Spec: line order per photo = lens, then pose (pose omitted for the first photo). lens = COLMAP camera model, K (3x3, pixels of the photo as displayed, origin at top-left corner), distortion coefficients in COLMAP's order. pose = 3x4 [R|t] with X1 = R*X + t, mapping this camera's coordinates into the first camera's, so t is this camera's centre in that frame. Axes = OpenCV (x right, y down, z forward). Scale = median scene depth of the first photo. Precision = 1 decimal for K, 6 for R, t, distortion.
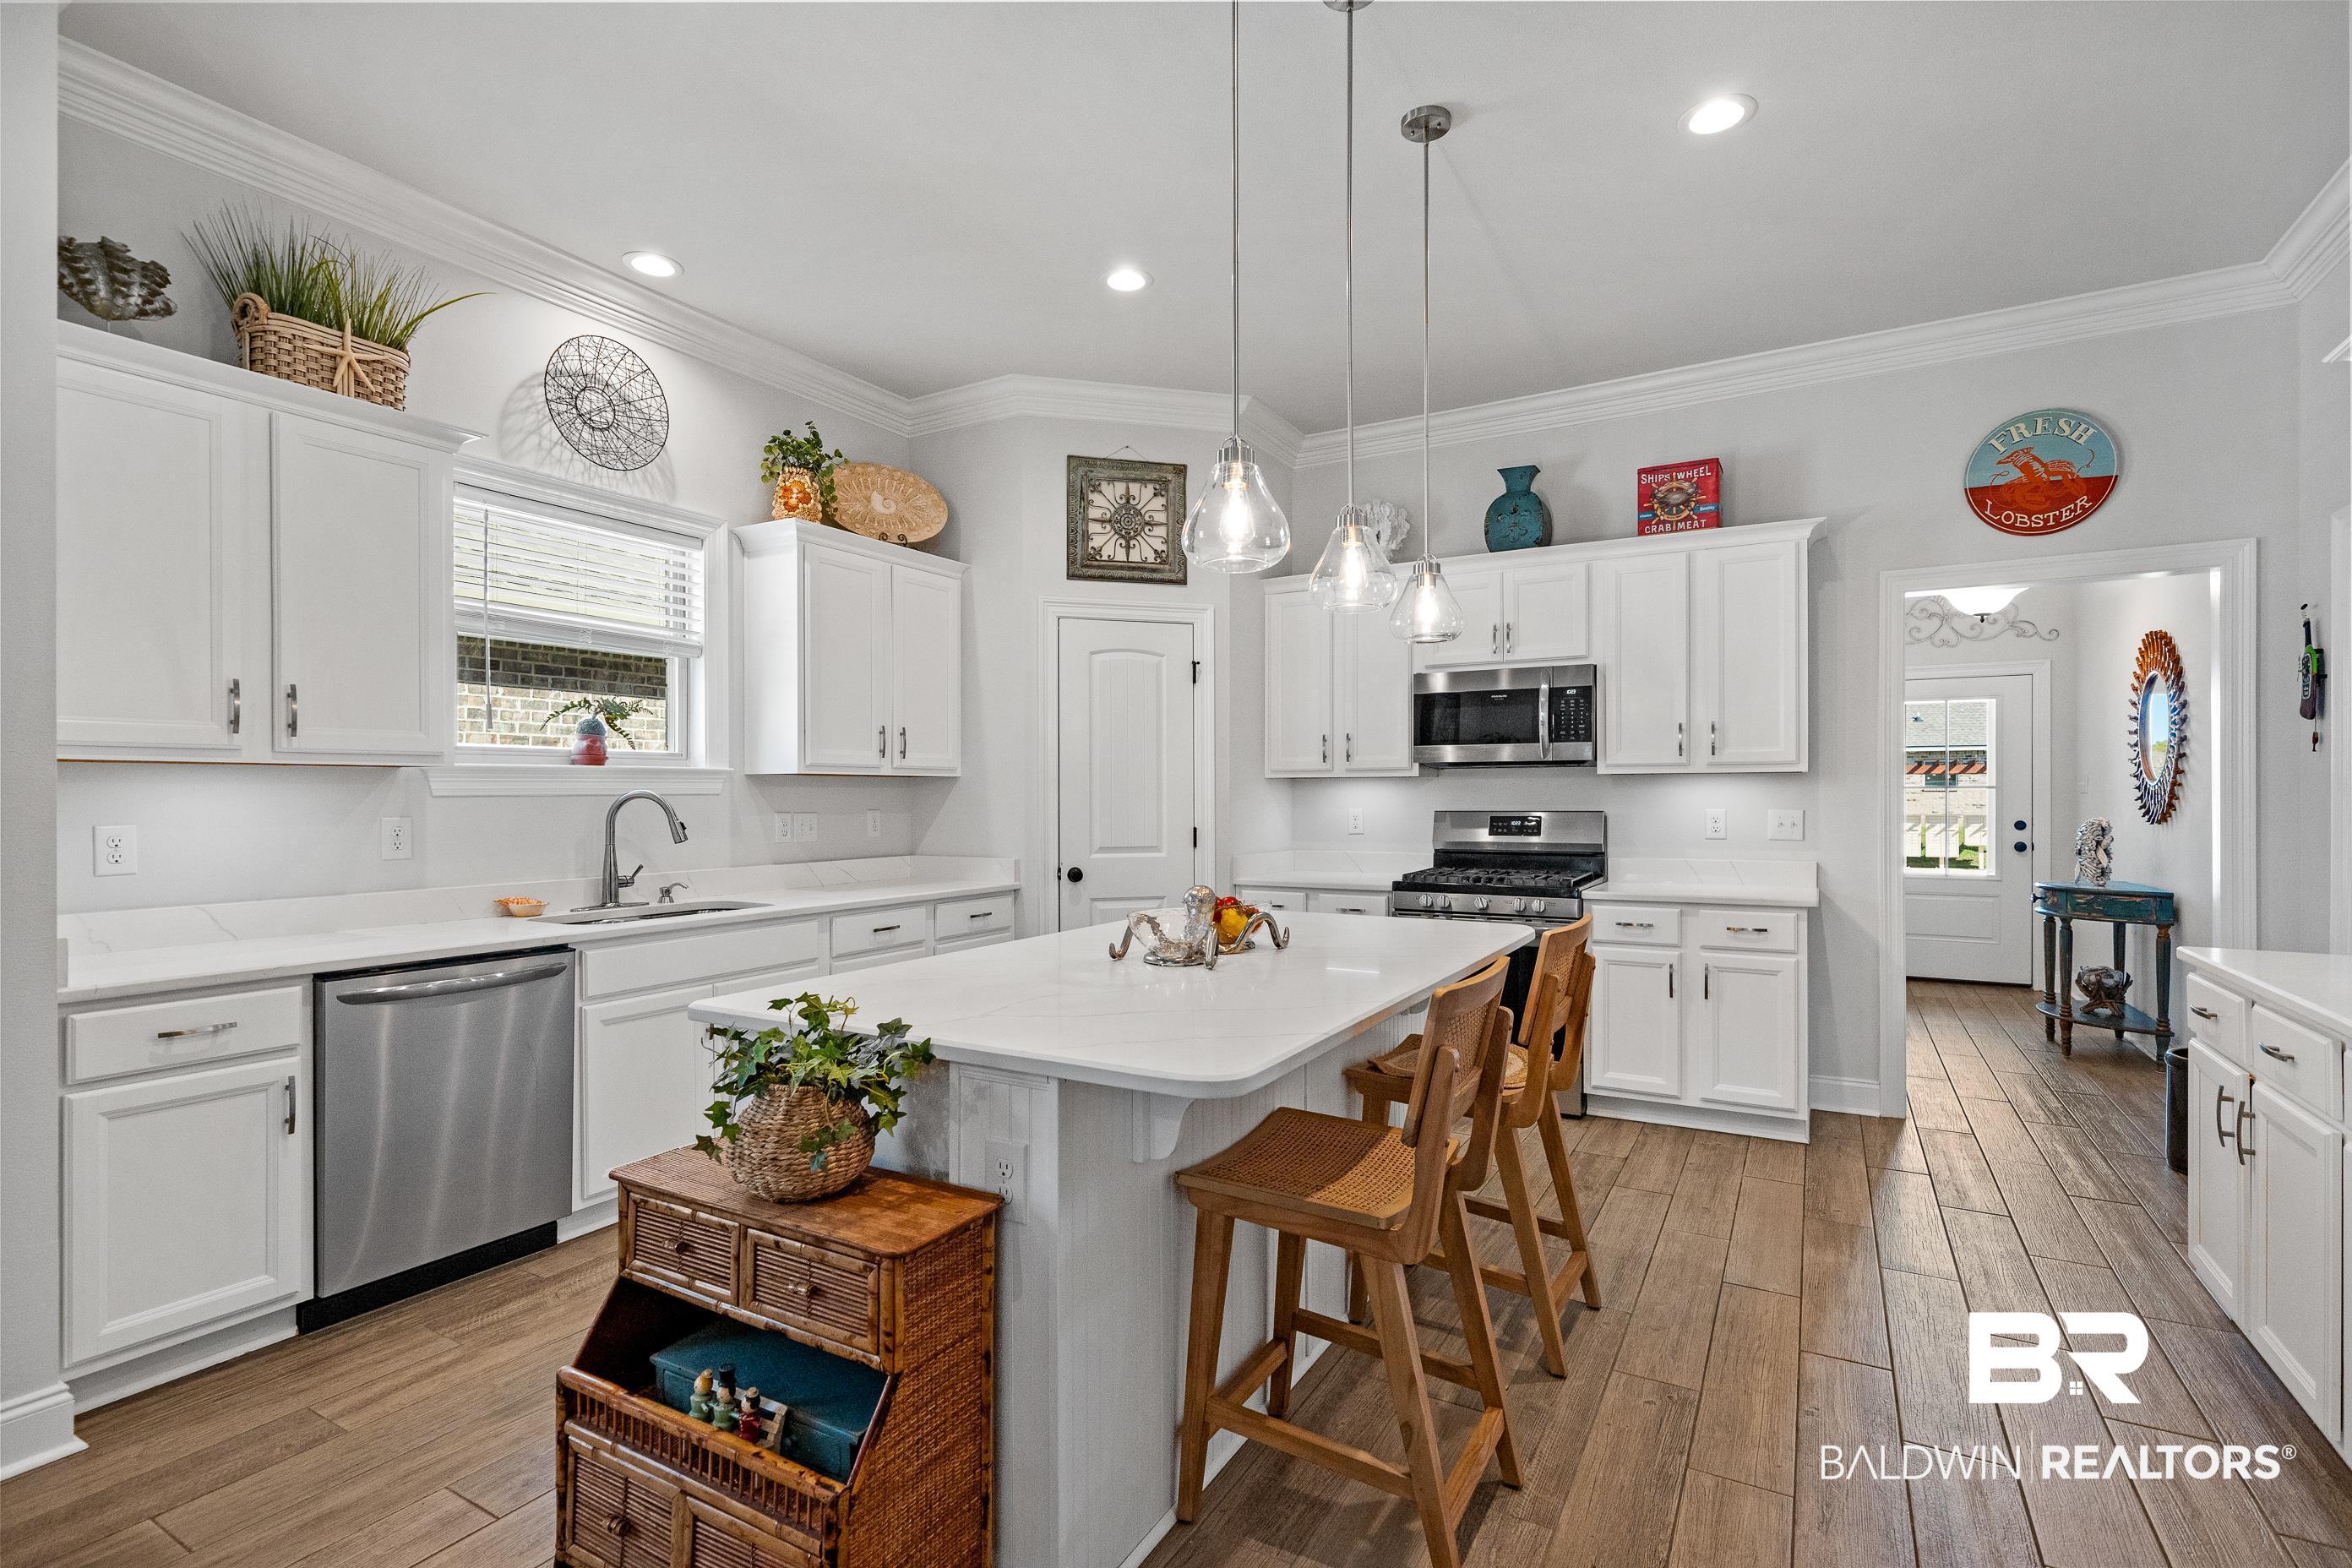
lens RADIAL K [[1059.3, 0, 1212.6], [0, 1059.3, 794.3], [0, 0, 1]] dist [0.000277, 0.000106]
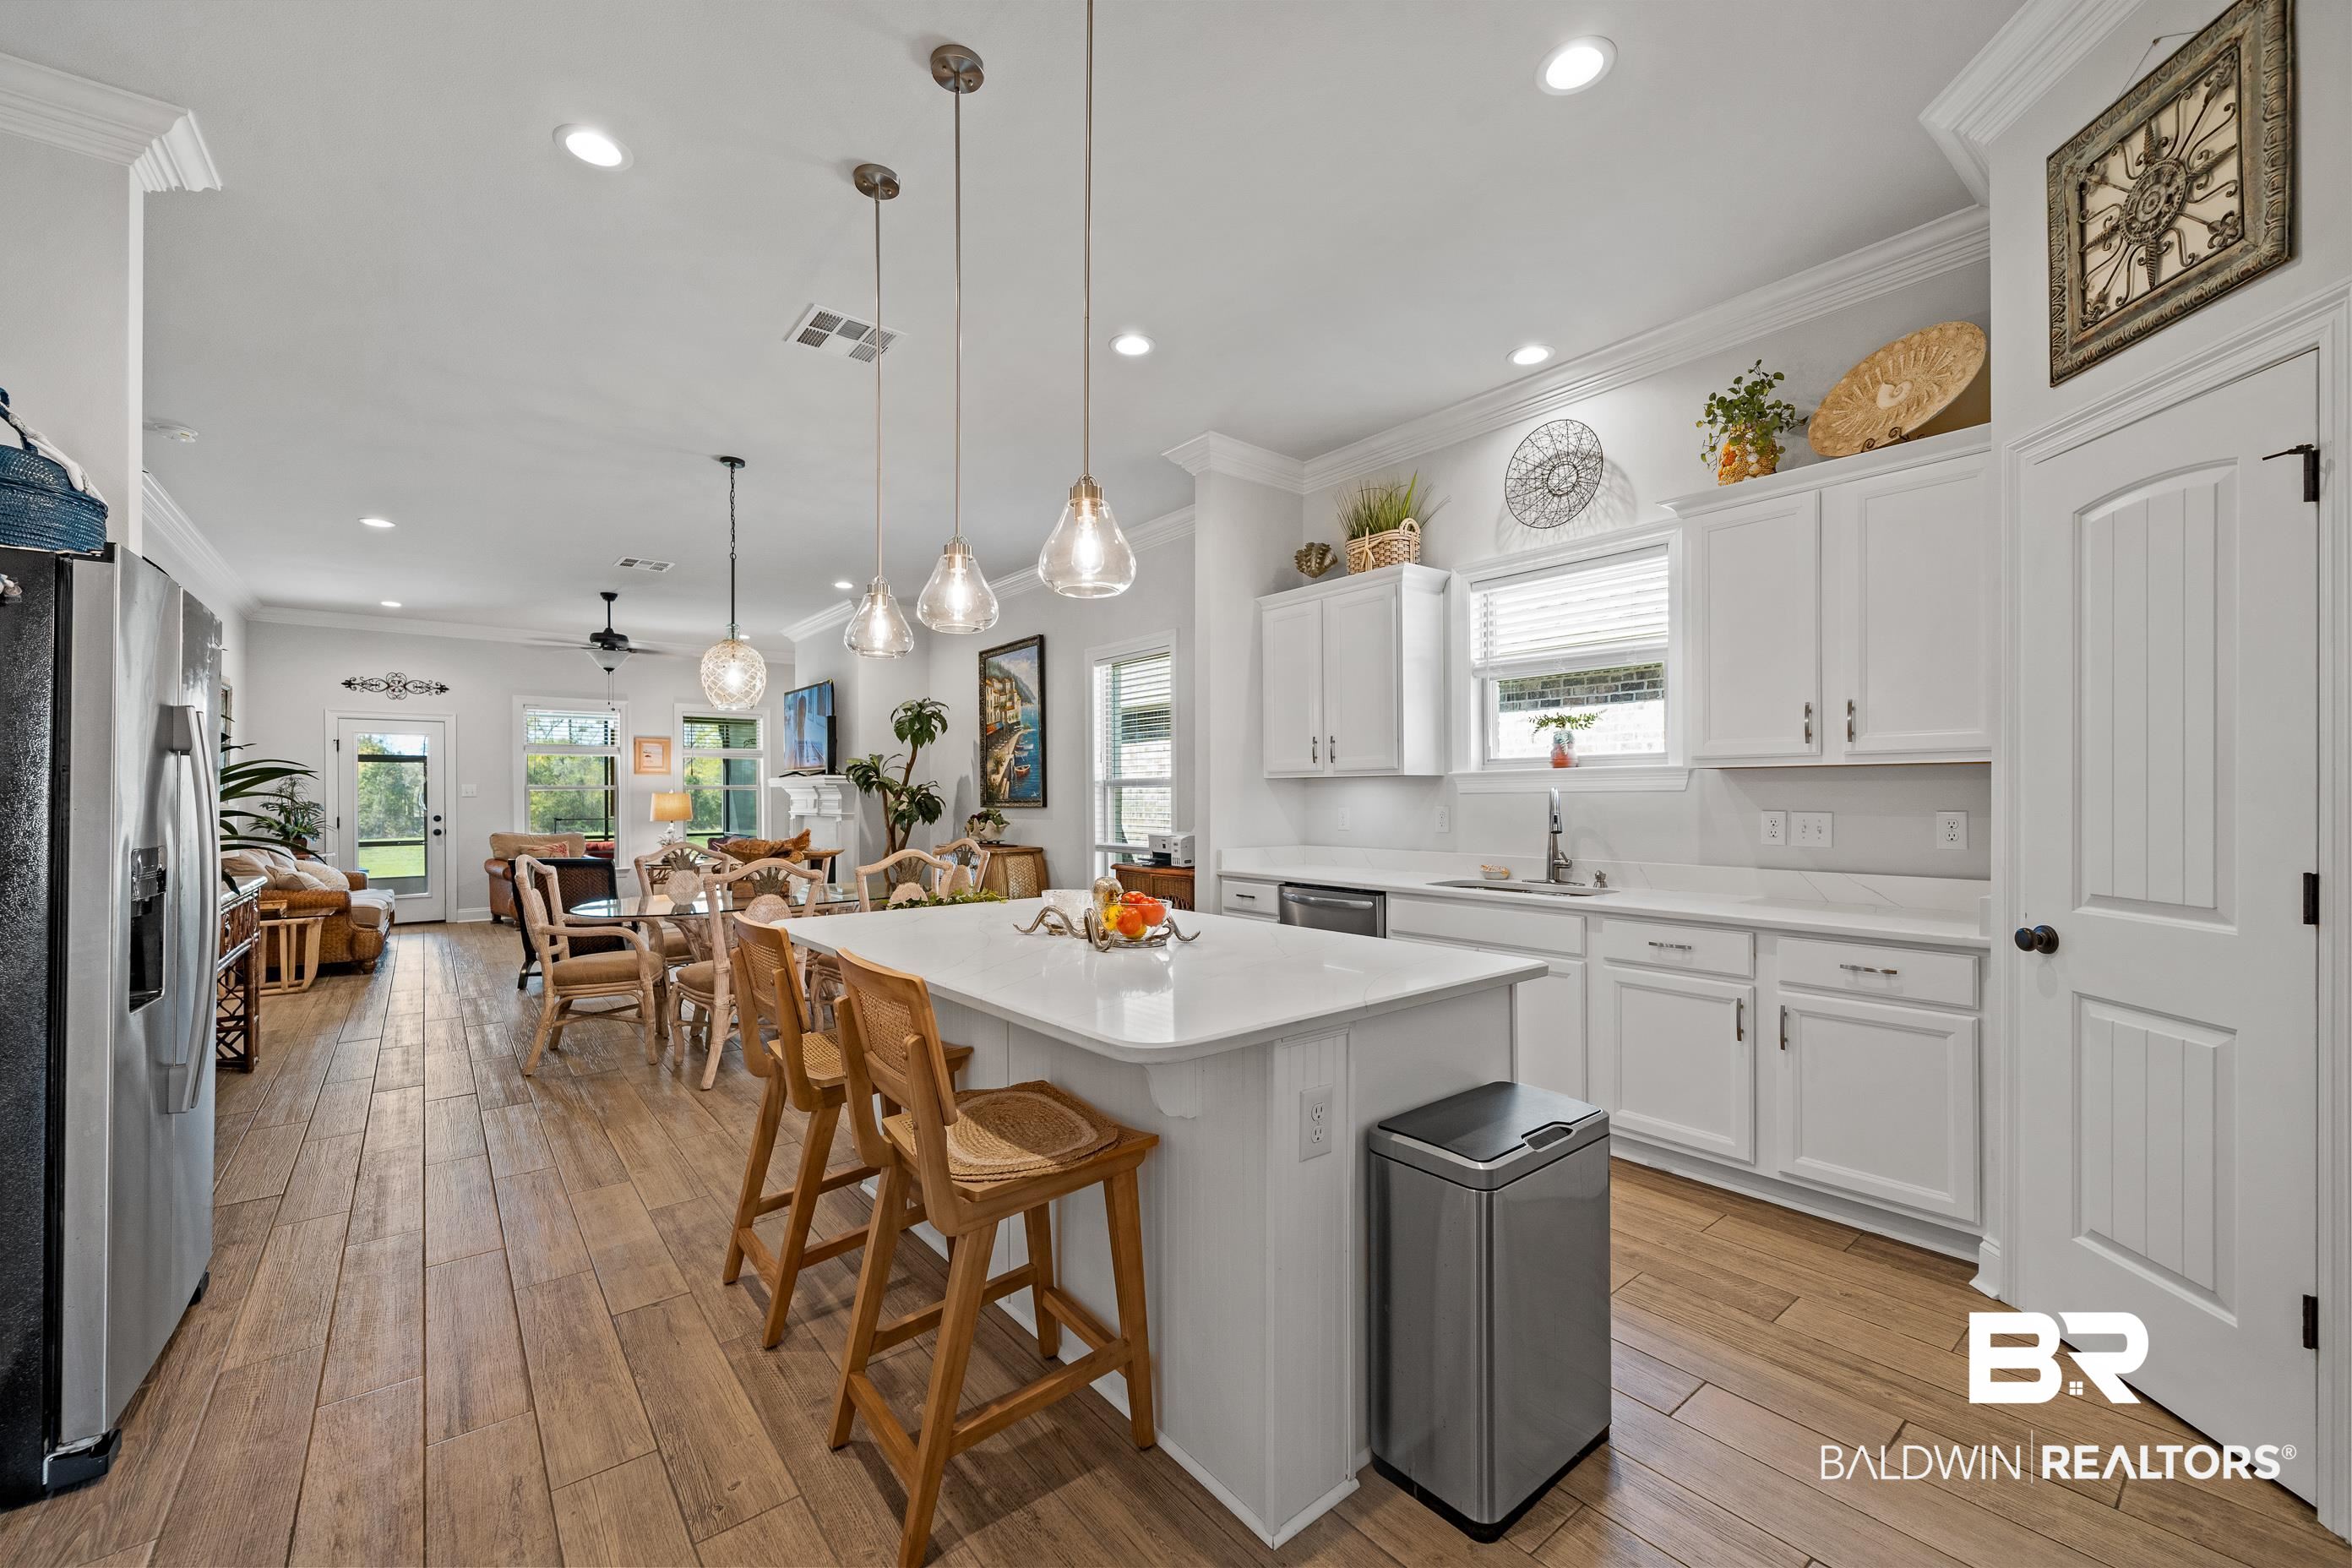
lens RADIAL K [[946.1, 0, 1179.5], [0, 946.1, 791.8], [0, 0, 1]] dist [0.001229, -0.000053]
pose [[-0.365855, 0.001862, -0.930670, 0.513468], [0.006398, 0.999979, -0.000514, -0.001442], [0.930650, -0.006142, -0.365859, 0.831955]]
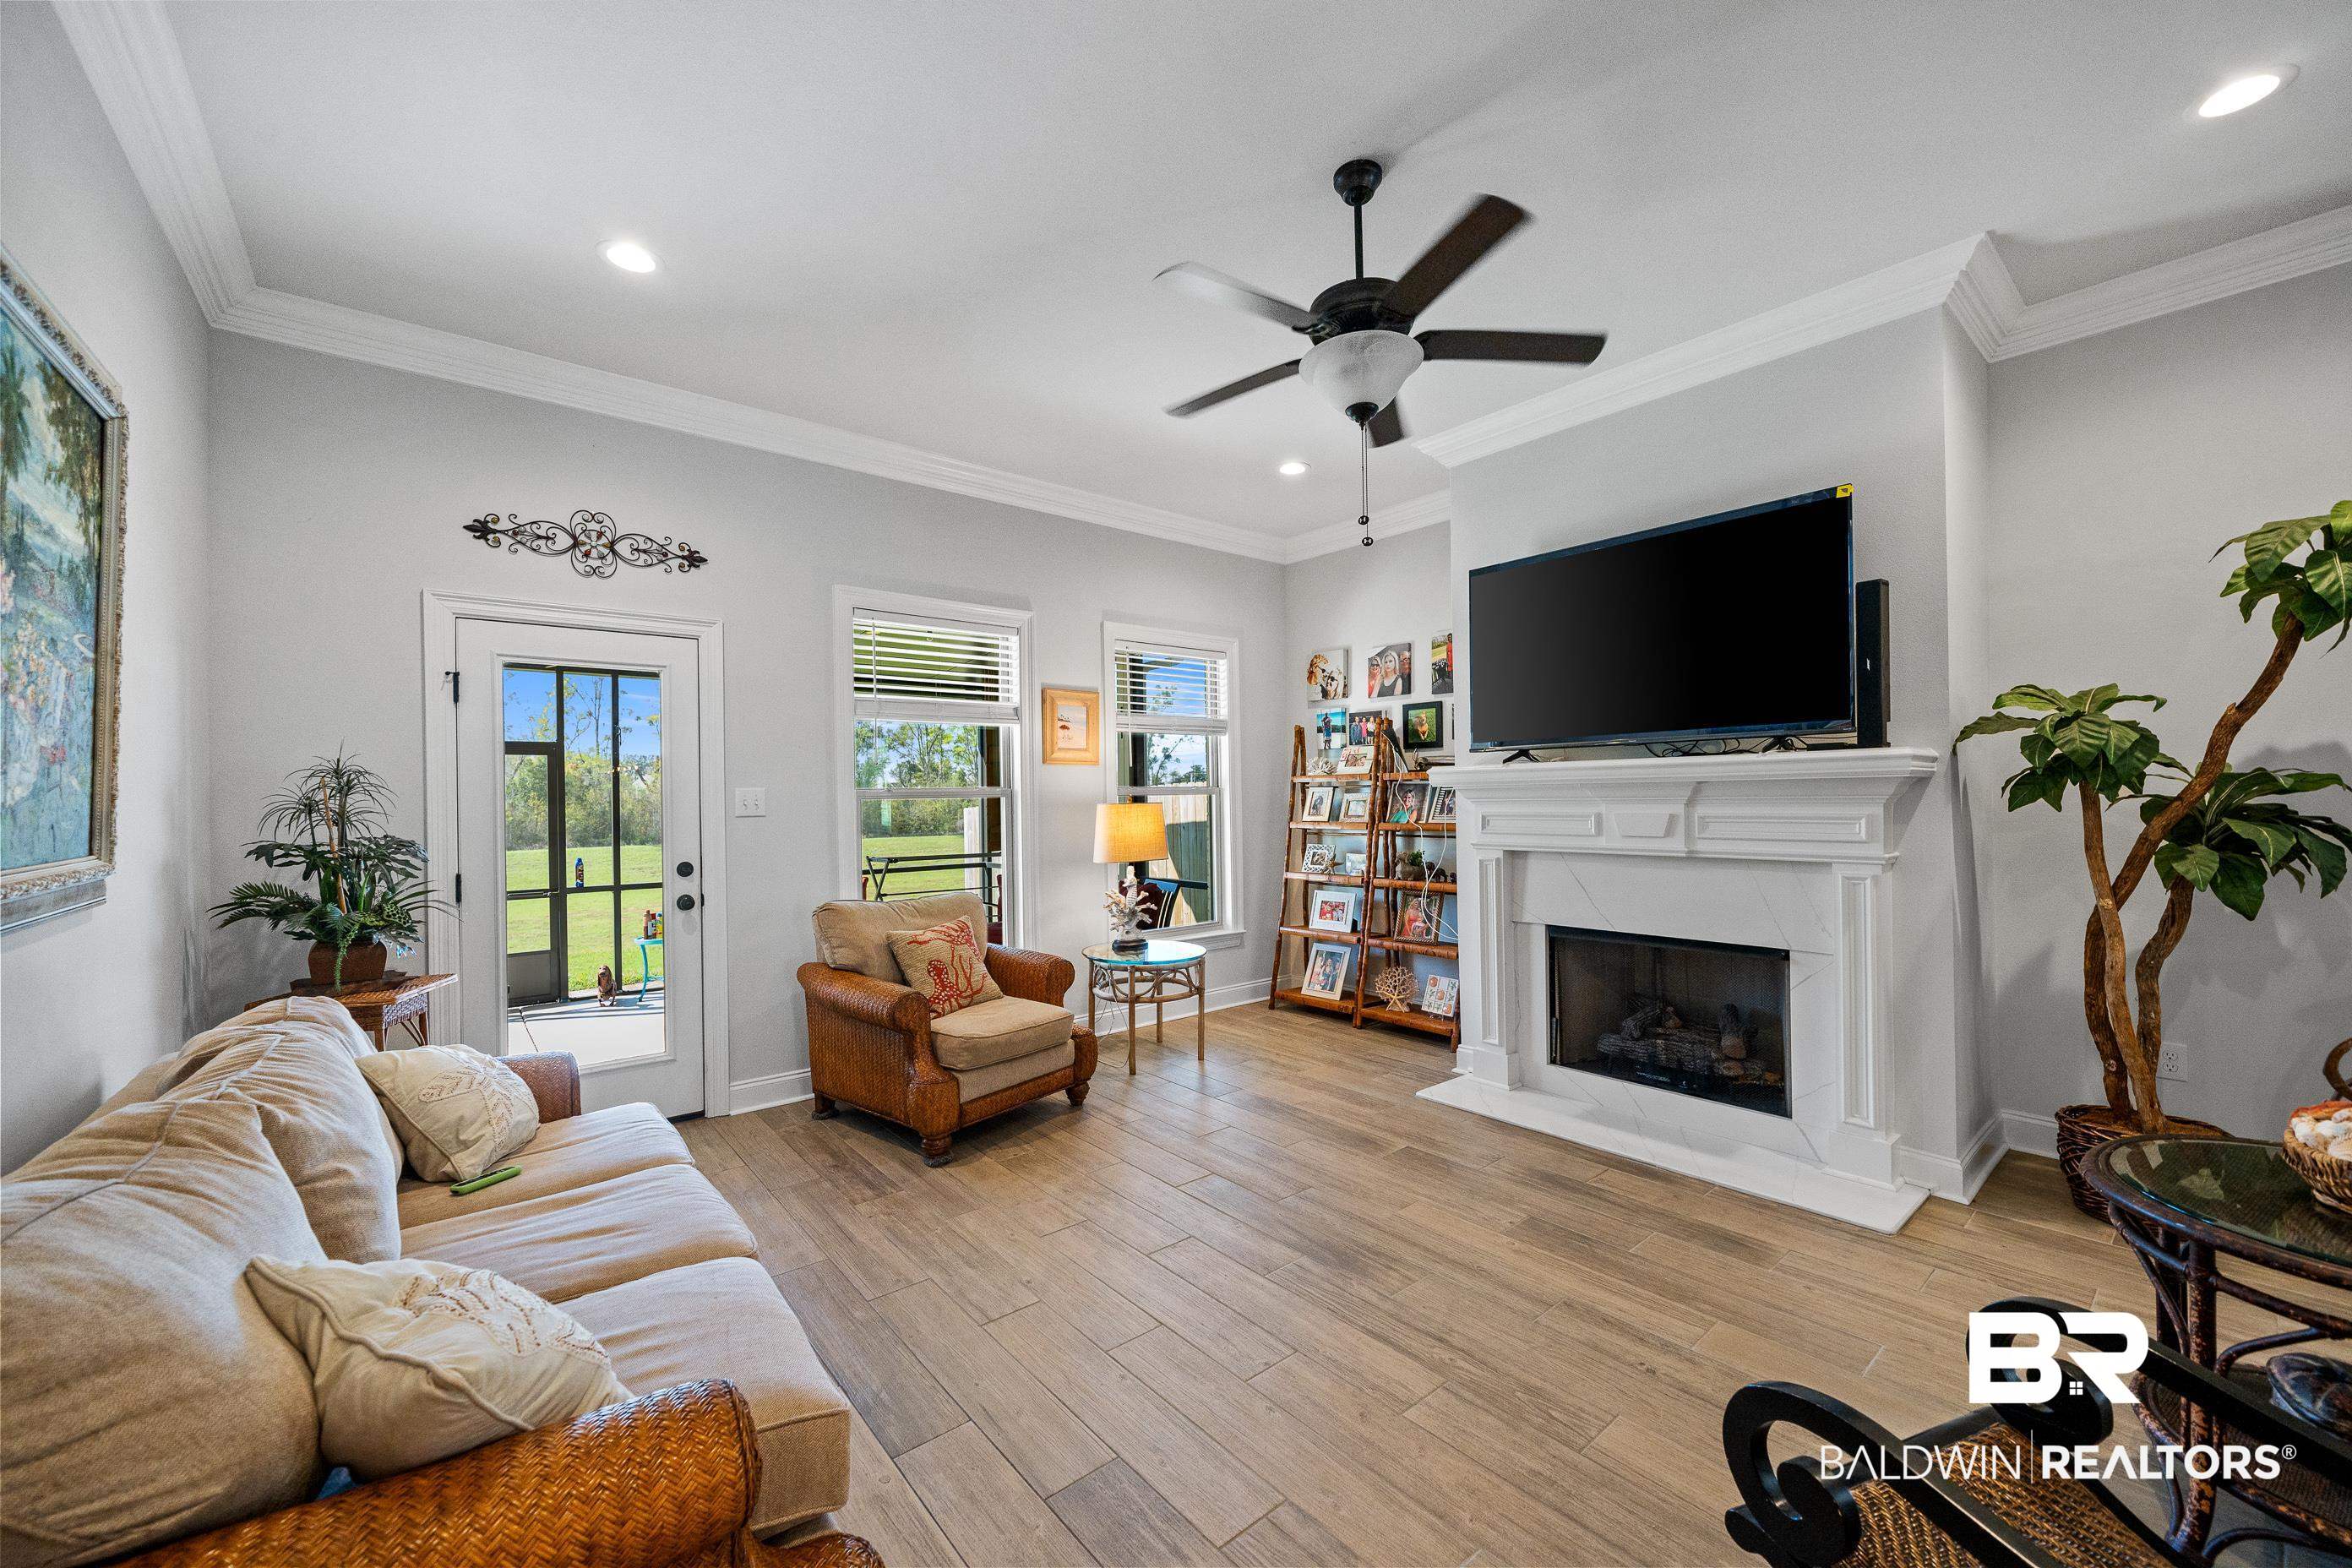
lens RADIAL K [[909.8, 0, 1179.6], [0, 909.8, 794.4], [0, 0, 1]] dist [0.000222, 0.000284]
pose [[-0.353375, 0.003003, -0.935477, -0.255477], [0.015969, 0.999868, -0.002823, -0.014171], [0.935345, -0.015937, -0.353376, -0.834228]]
